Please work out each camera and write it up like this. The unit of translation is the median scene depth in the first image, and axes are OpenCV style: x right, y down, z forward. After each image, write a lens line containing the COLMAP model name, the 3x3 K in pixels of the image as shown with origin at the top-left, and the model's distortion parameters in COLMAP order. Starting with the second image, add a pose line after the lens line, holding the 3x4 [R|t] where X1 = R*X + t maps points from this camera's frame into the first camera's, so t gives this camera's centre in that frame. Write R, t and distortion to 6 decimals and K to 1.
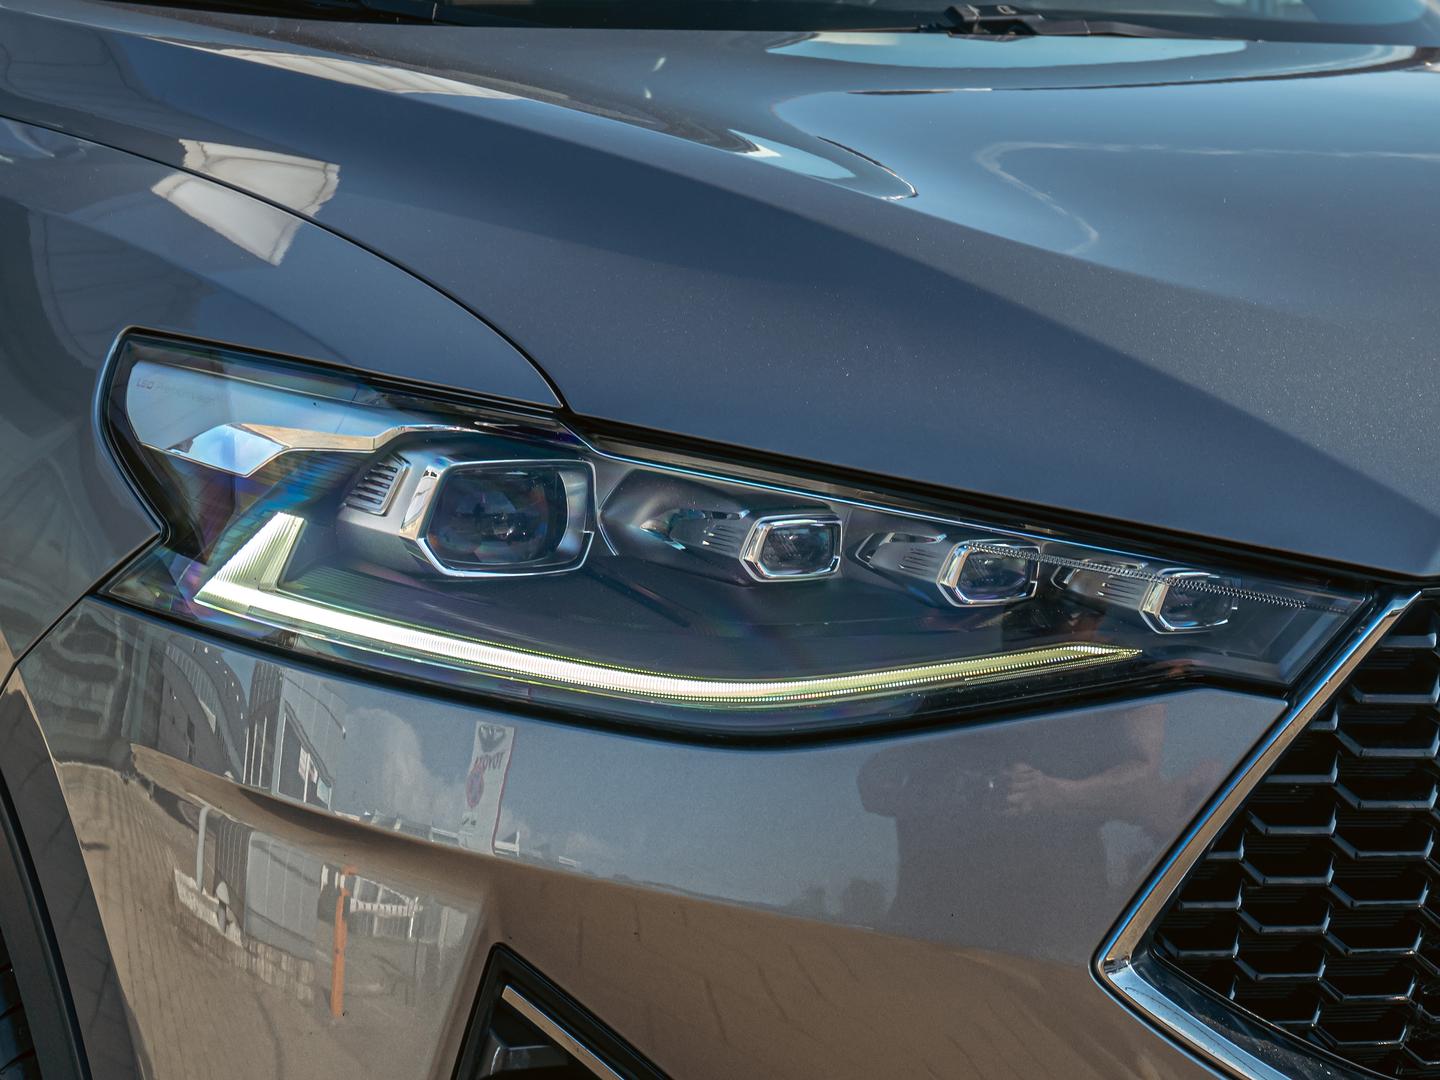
lens RADIAL K [[3557.1, 0, 718.3], [0, 3557.1, 546.9], [0, 0, 1]] dist [0.016047, 0.000000]
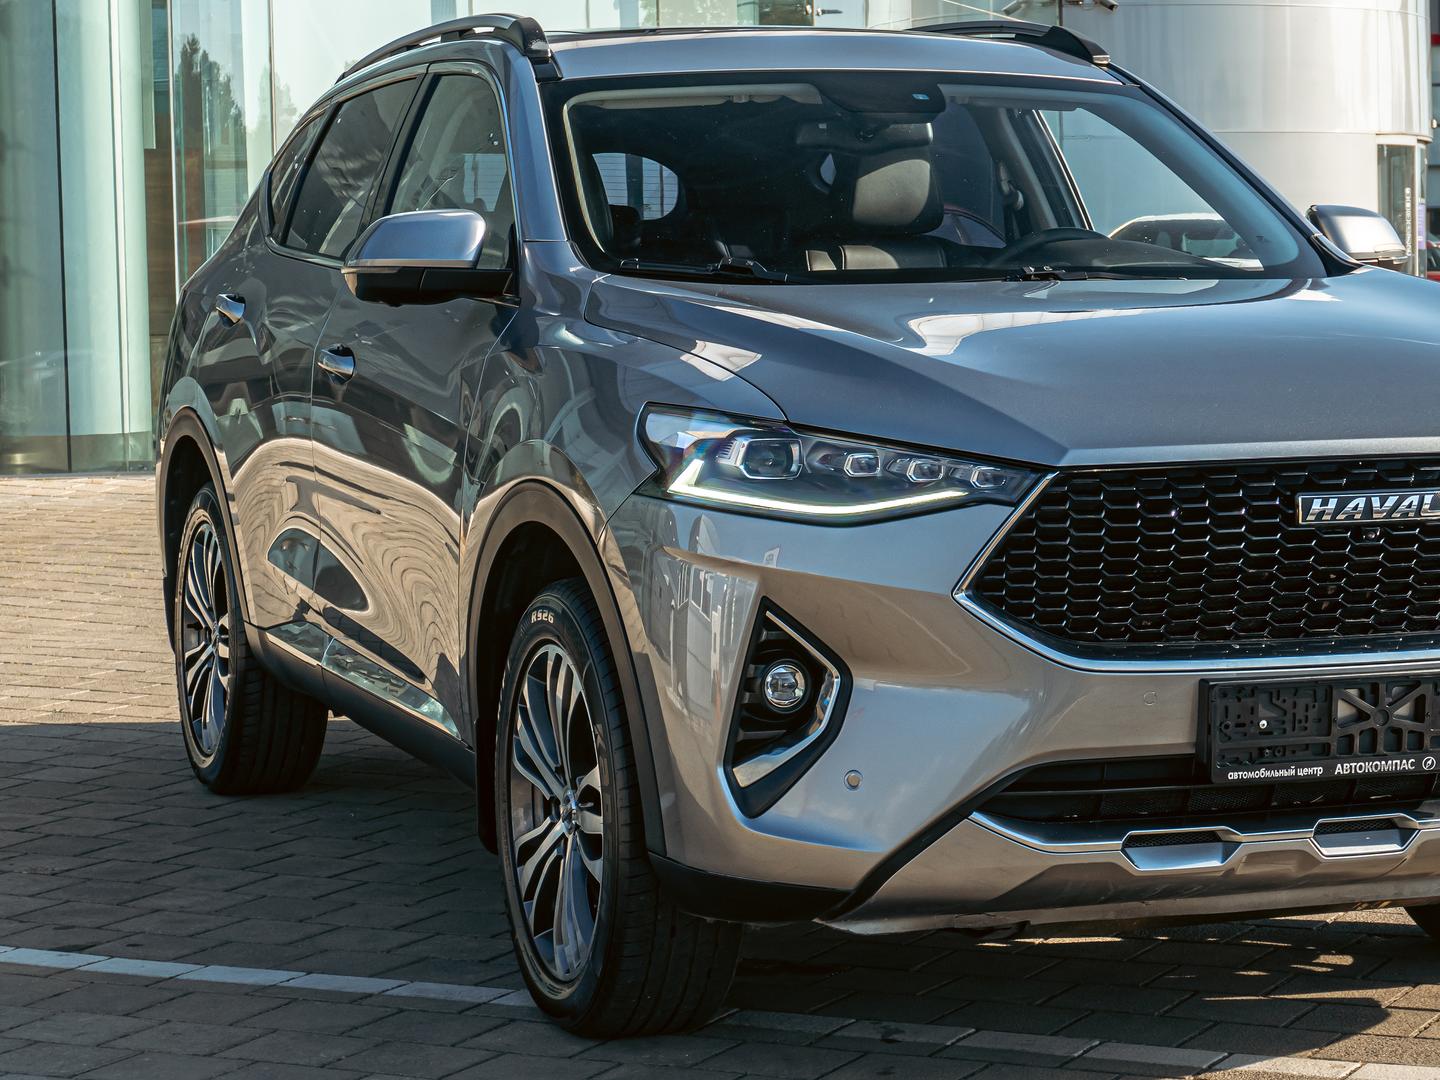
lens RADIAL K [[3557.1, 0, 727.9], [0, 3557.1, 535.1], [0, 0, 1]] dist [0.016047, 0.000000]
pose [[0.987840, -0.010244, -0.155137, 0.365169], [0.000321, 0.997959, -0.063855, 0.245276], [0.155475, 0.063028, 0.985827, -1.925134]]
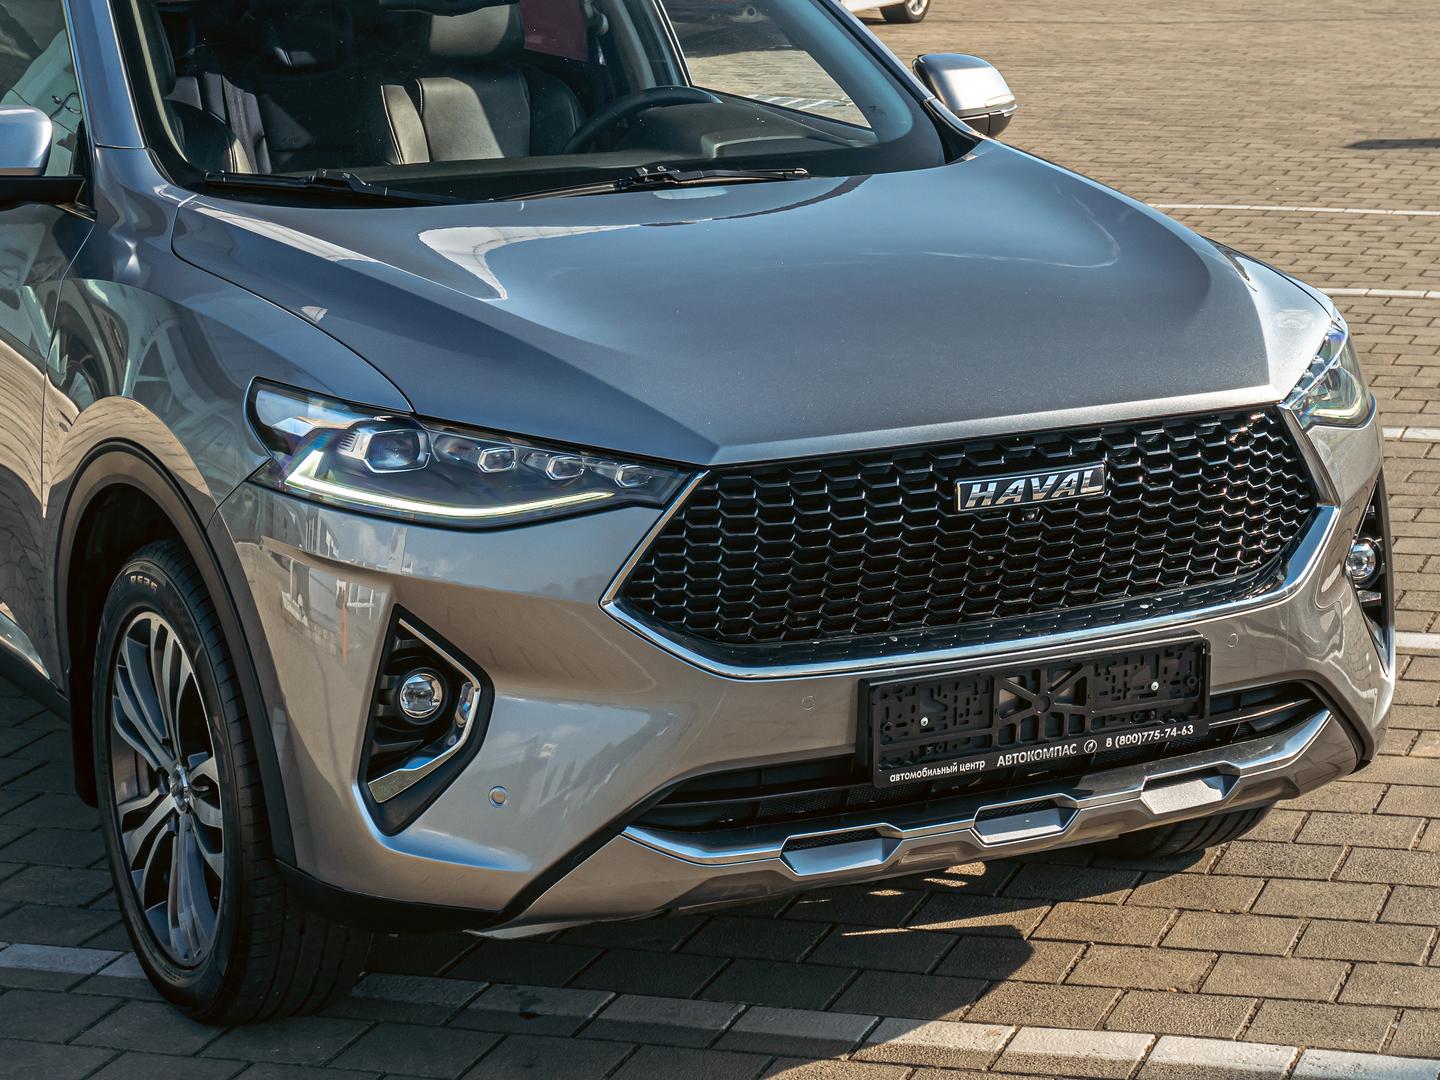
lens RADIAL K [[3557.1, 0, 718.1], [0, 3557.1, 546.9], [0, 0, 1]] dist [0.016047, 0.000000]
pose [[0.999358, -0.028158, -0.022165, 0.249478], [0.029442, 0.997767, 0.059948, -0.091998], [0.020427, -0.060562, 0.997955, -1.757959]]
